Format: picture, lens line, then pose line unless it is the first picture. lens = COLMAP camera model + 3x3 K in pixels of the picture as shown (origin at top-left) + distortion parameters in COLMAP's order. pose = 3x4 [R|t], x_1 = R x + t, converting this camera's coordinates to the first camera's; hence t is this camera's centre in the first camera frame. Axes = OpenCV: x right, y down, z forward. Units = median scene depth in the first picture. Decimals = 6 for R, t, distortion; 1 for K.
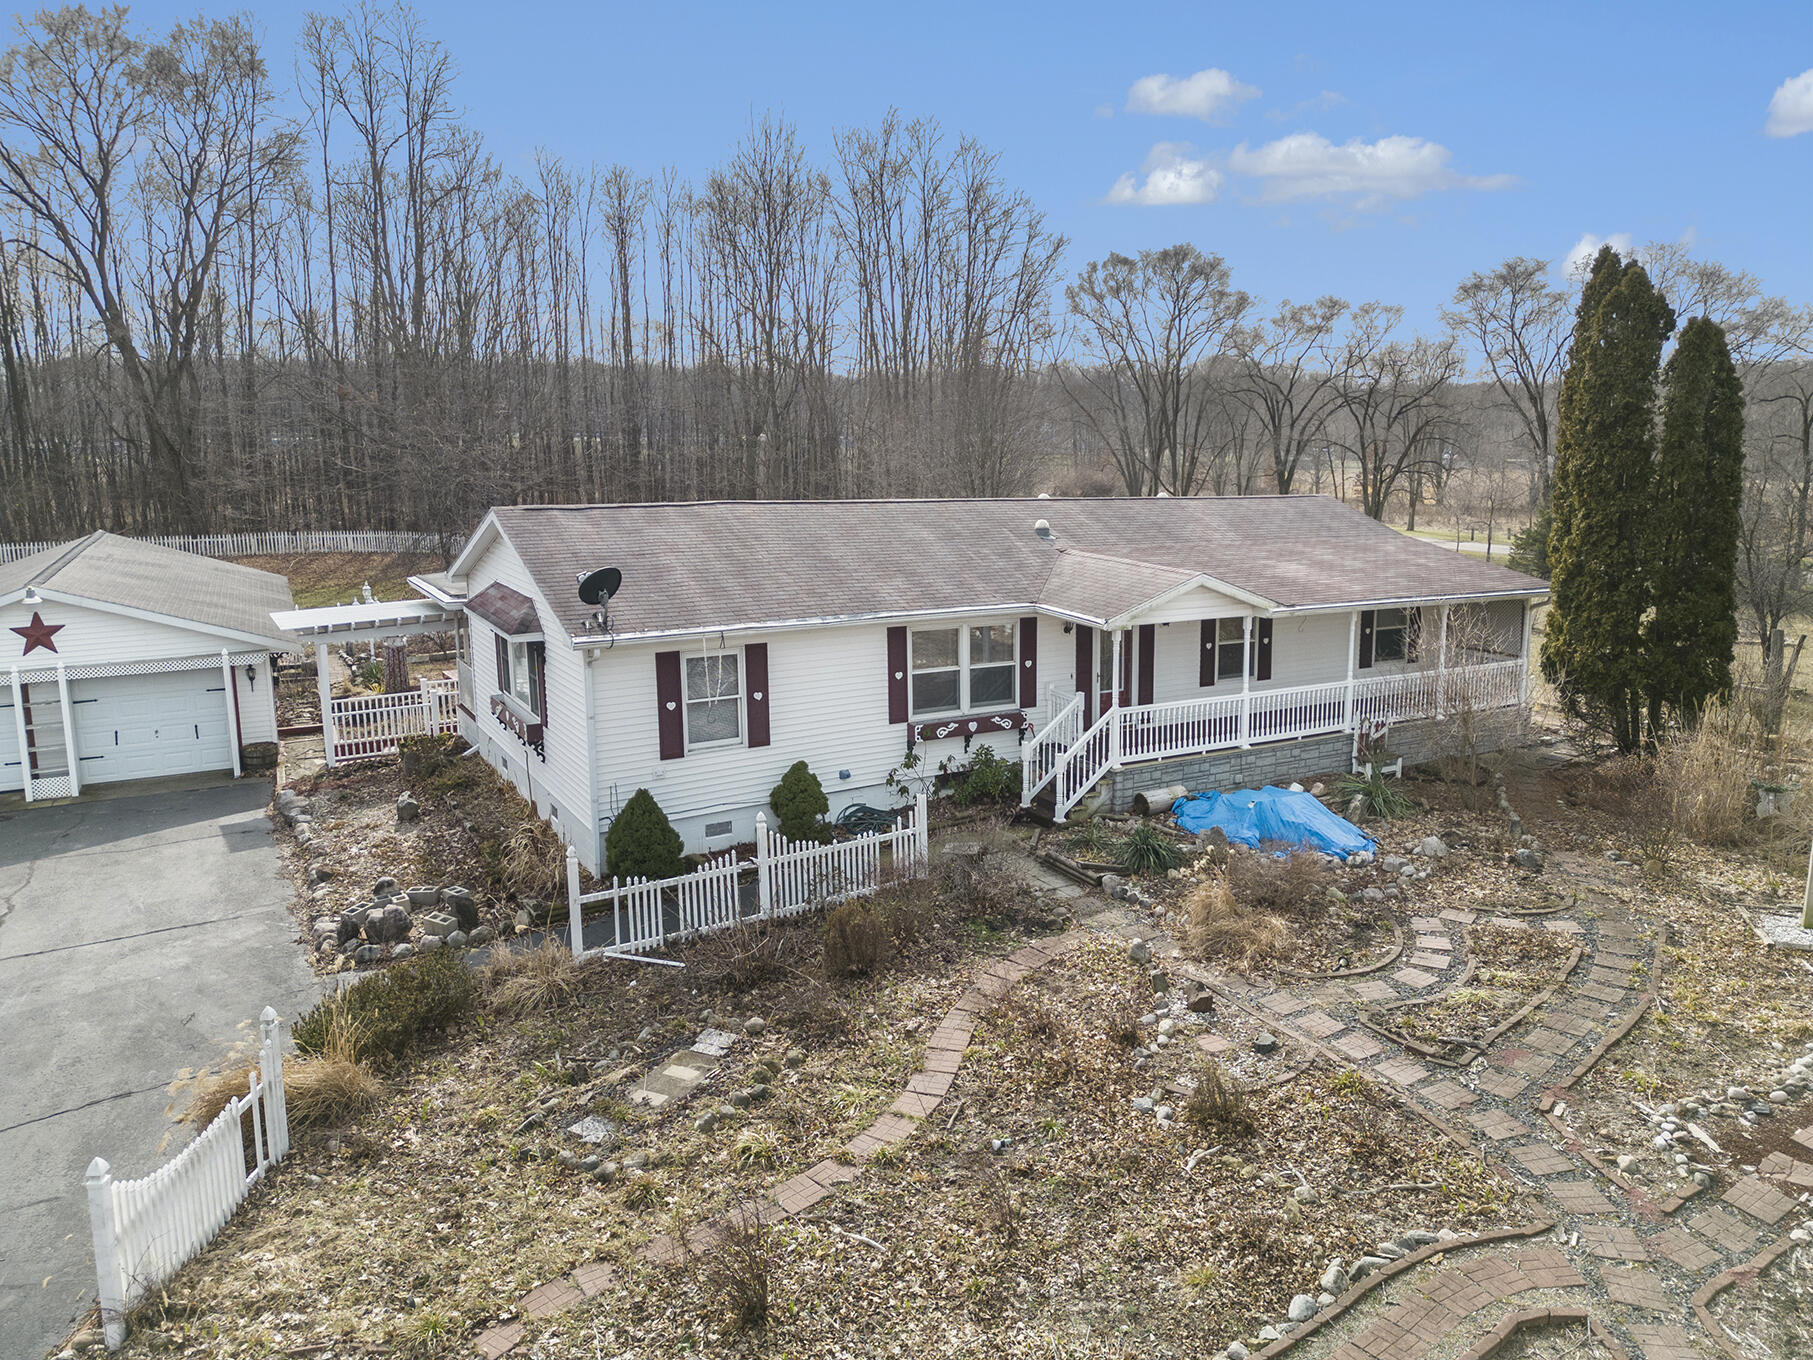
lens RADIAL K [[1295.1, 0, 942.8], [0, 1295.1, 642.7], [0, 0, 1]] dist [0.037118, -0.001881]
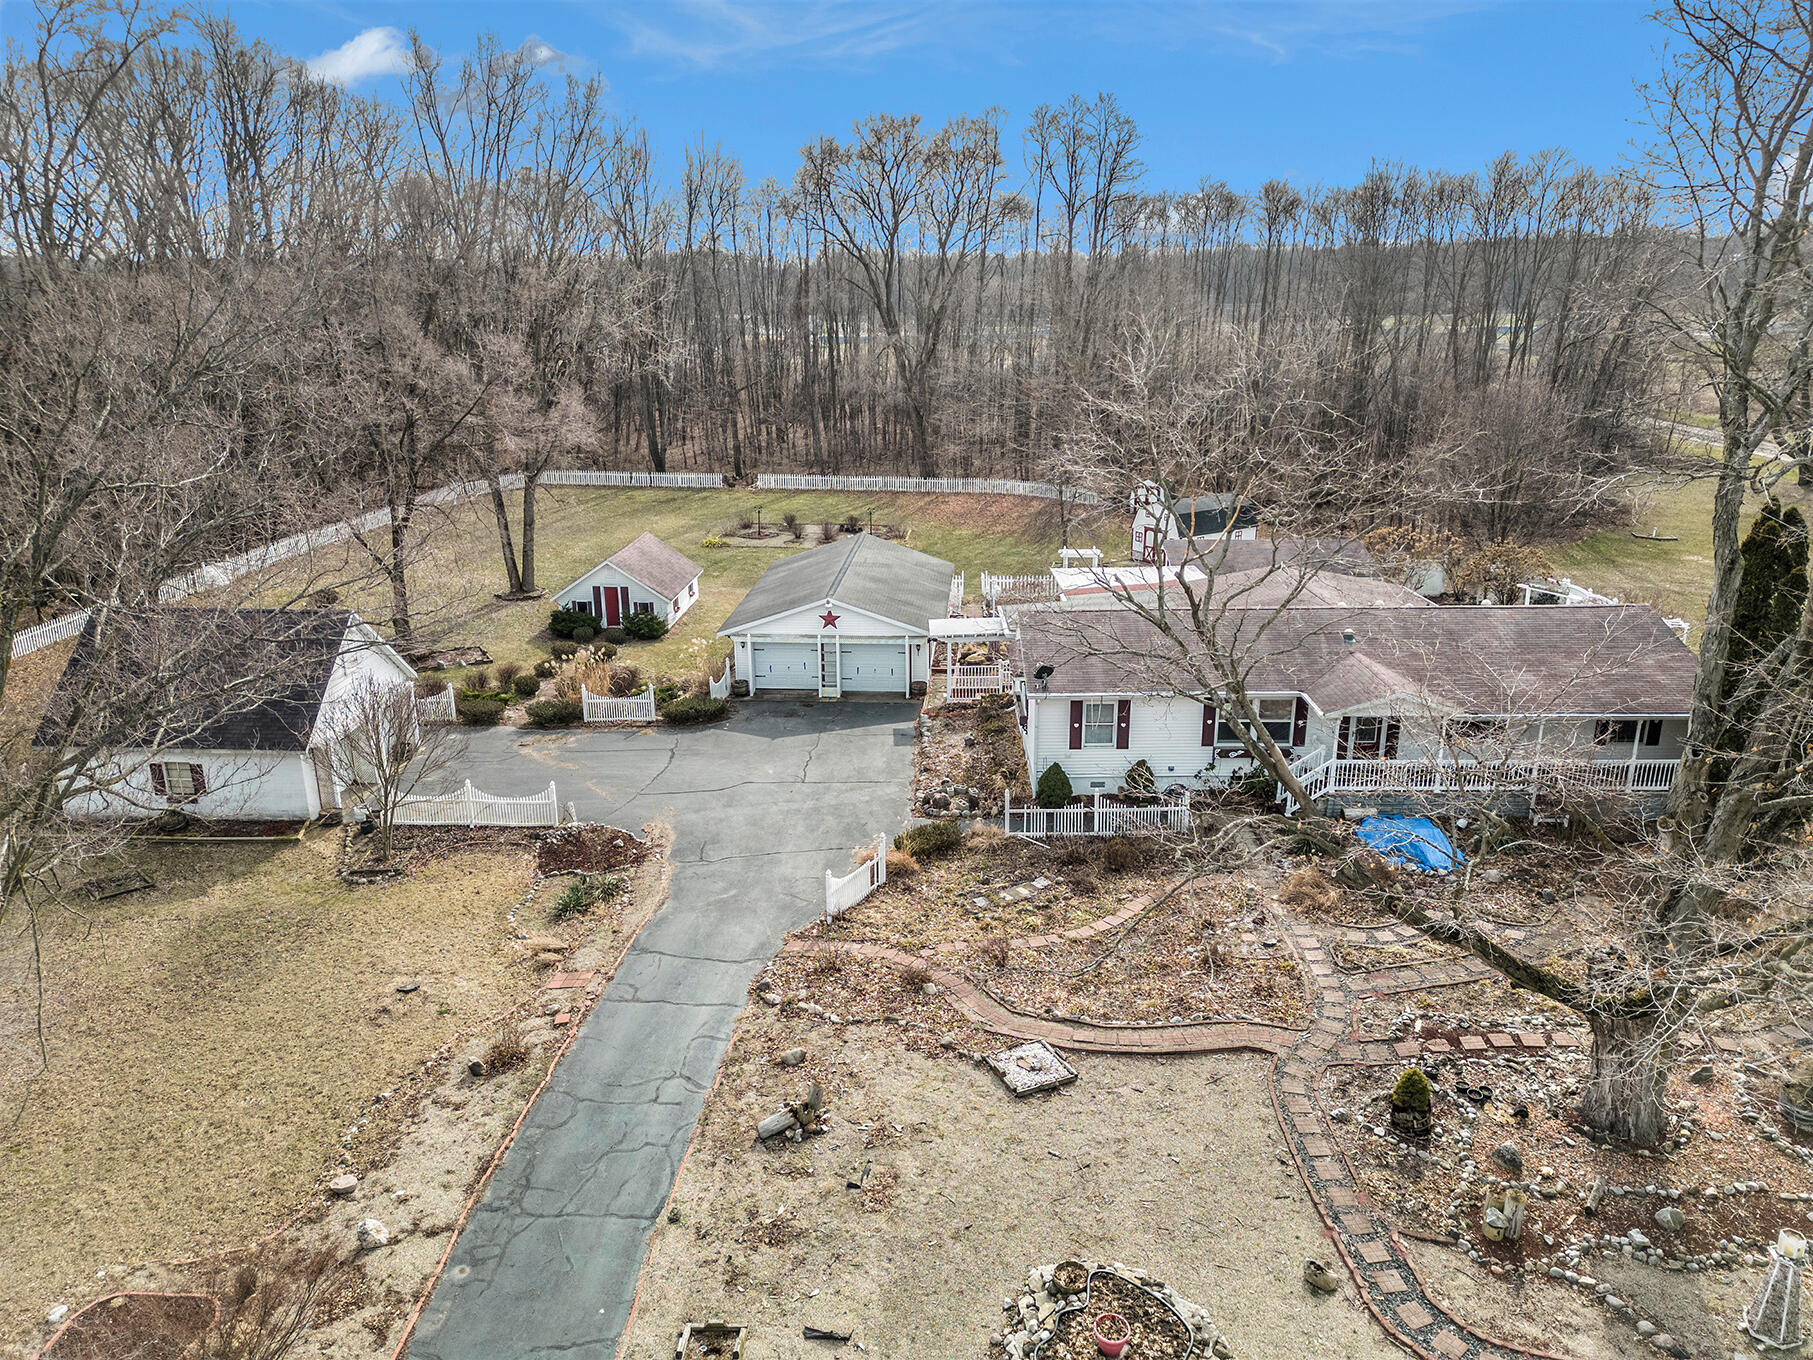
lens RADIAL K [[1265.9, 0, 915.2], [0, 1265.9, 678.9], [0, 0, 1]] dist [0.076764, -0.072321]
pose [[0.853386, 0.156094, -0.497360, 0.618964], [-0.088287, 0.983610, 0.157216, -0.346379], [0.513749, -0.090256, 0.853180, -0.912873]]
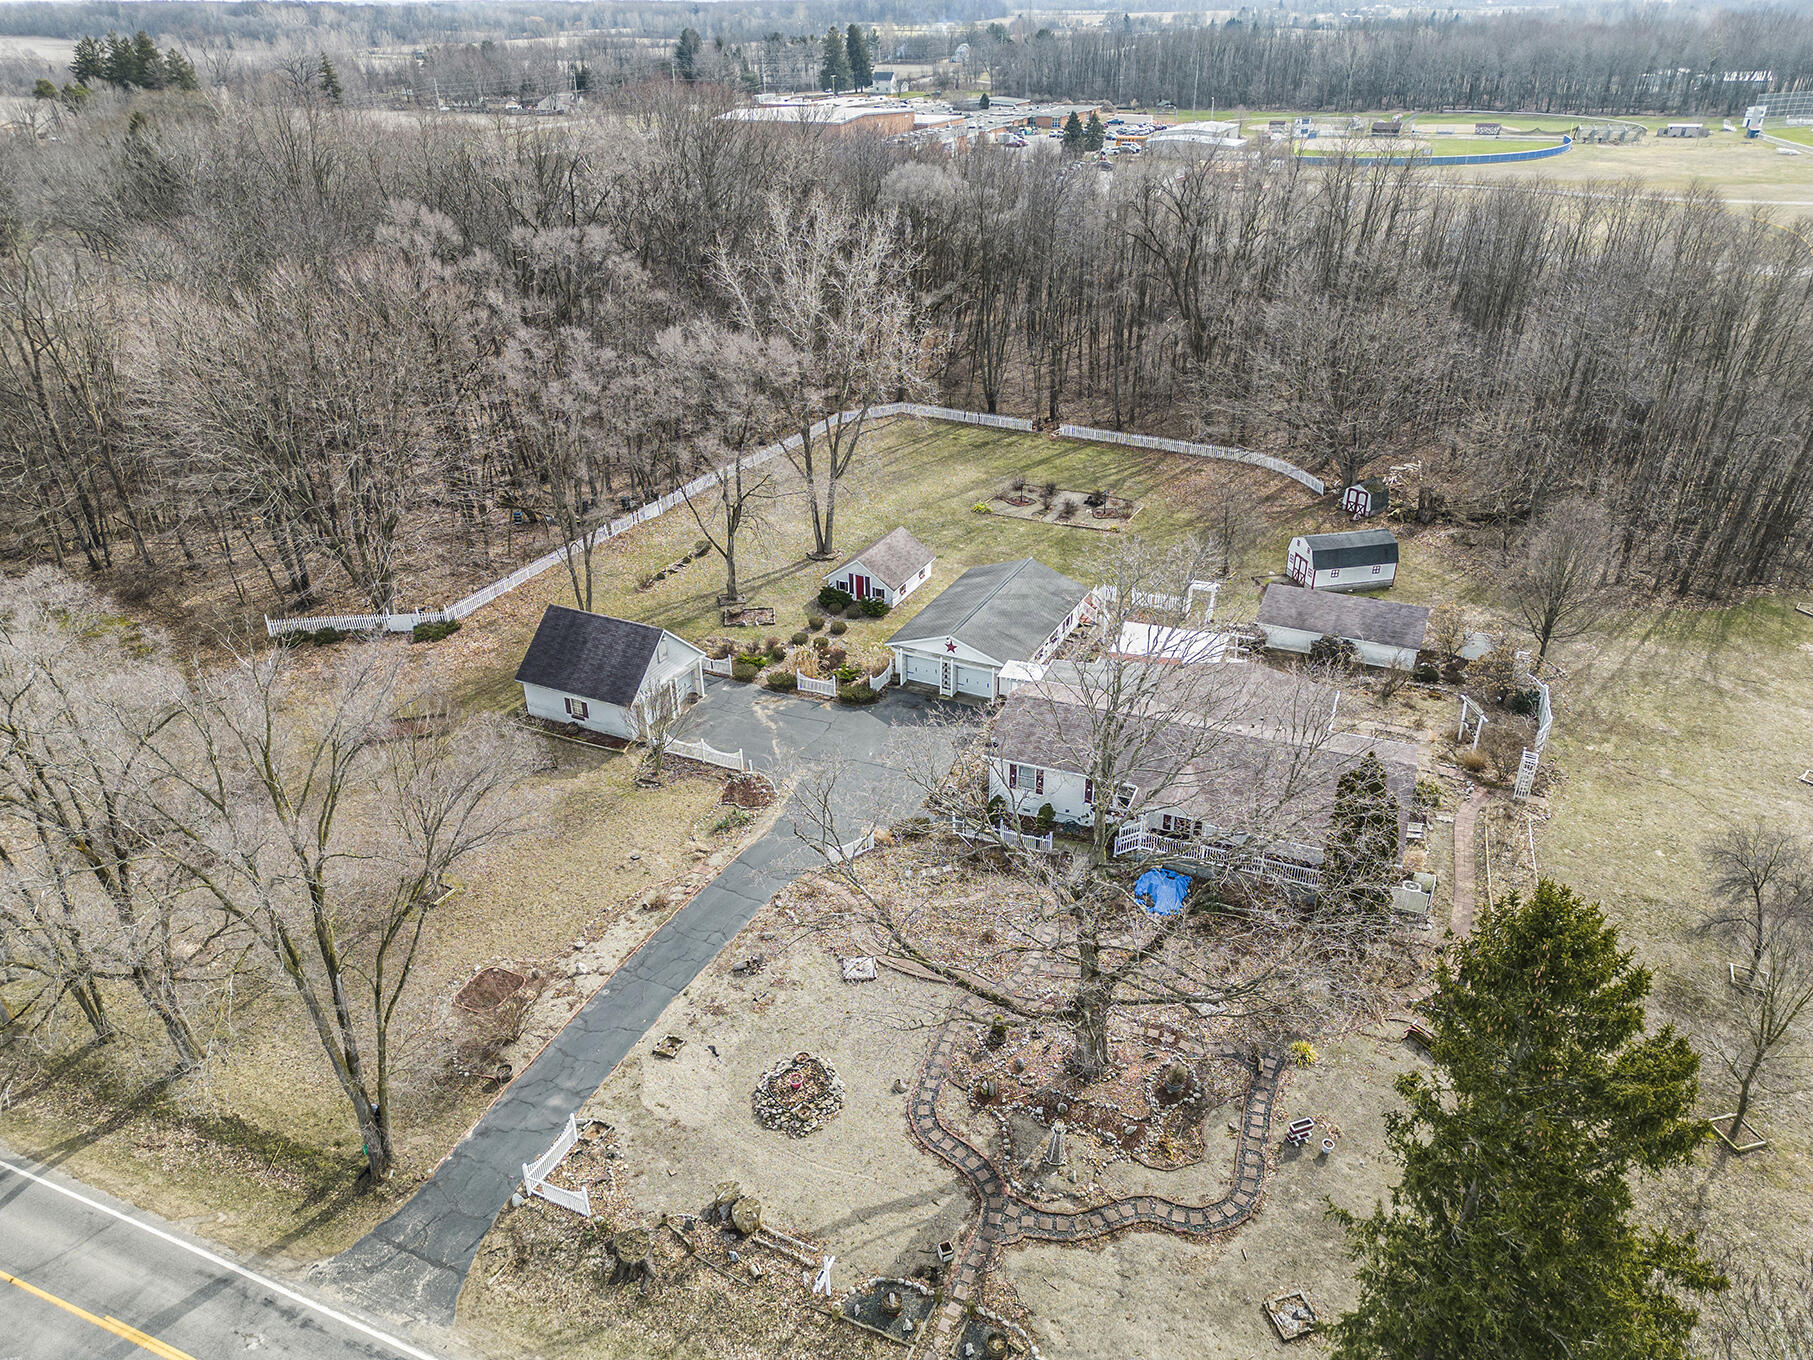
lens RADIAL K [[1265.9, 0, 915.2], [0, 1265.9, 678.9], [0, 0, 1]] dist [0.076764, -0.072321]
pose [[0.590120, 0.373923, -0.715499, 2.196912], [-0.130050, 0.918725, 0.372869, -1.585034], [0.796772, -0.126987, 0.590787, -1.302062]]
